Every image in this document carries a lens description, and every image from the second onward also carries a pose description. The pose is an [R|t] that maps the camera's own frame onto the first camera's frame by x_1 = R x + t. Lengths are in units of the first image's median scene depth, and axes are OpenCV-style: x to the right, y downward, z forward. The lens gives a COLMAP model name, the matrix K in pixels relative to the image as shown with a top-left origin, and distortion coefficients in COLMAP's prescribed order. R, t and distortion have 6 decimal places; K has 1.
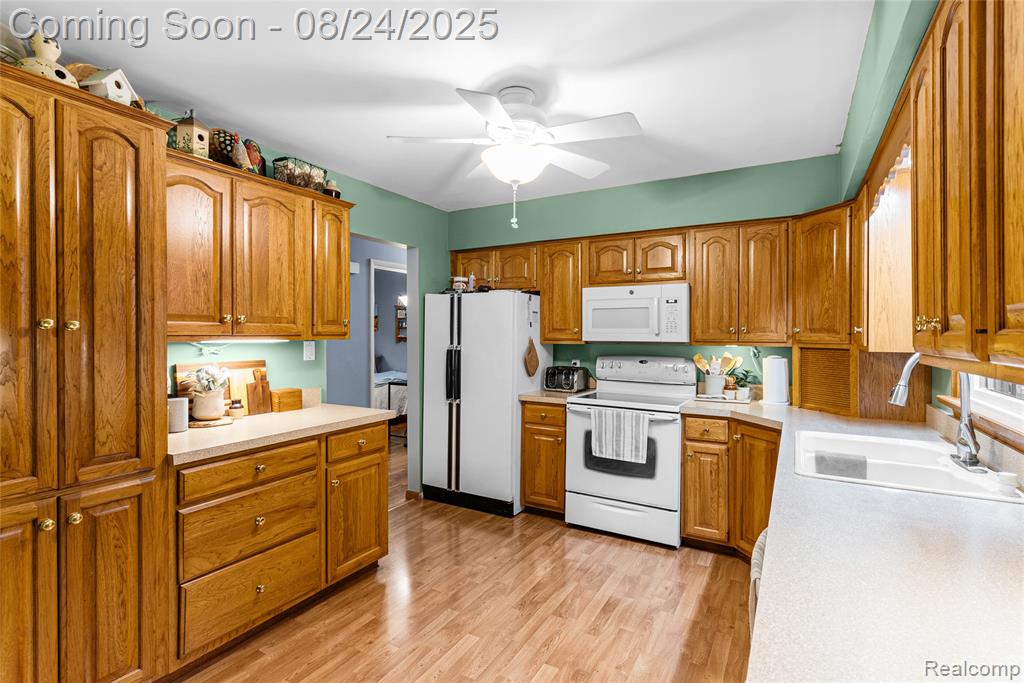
lens RADIAL K [[488.3, 0, 509.6], [0, 488.3, 330.8], [0, 0, 1]] dist [-0.001286, -0.000135]
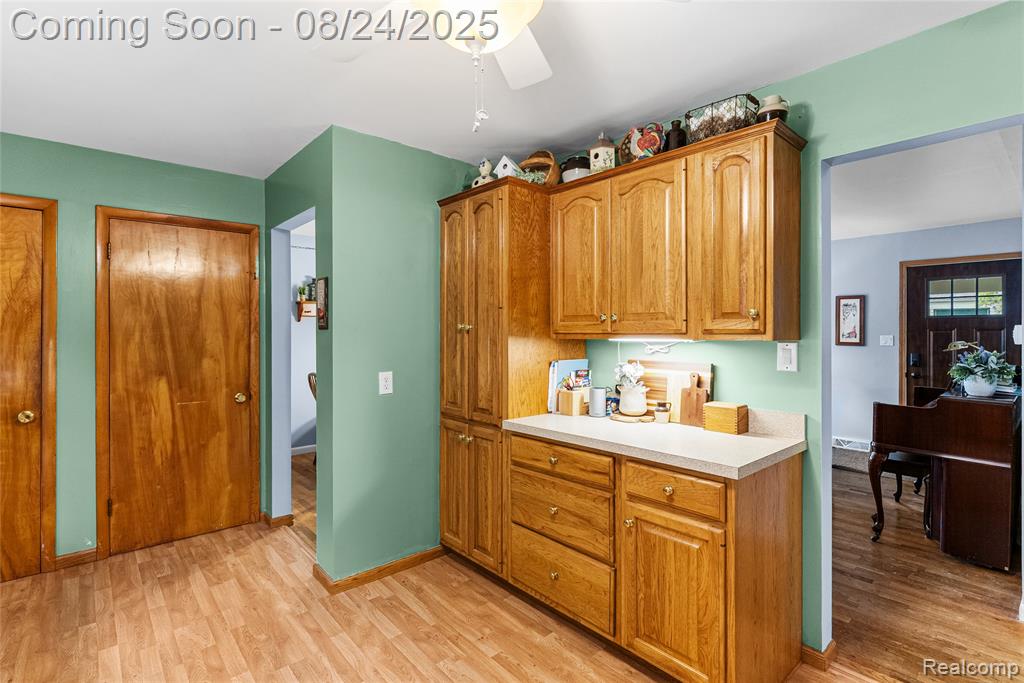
lens RADIAL K [[483.3, 0, 508.4], [0, 483.3, 330.7], [0, 0, 1]] dist [-0.000138, -0.000515]
pose [[-0.309949, -0.006547, -0.950731, 0.429516], [0.003575, 0.999961, -0.008052, 0.010037], [0.950746, -0.005895, -0.309914, 1.039690]]
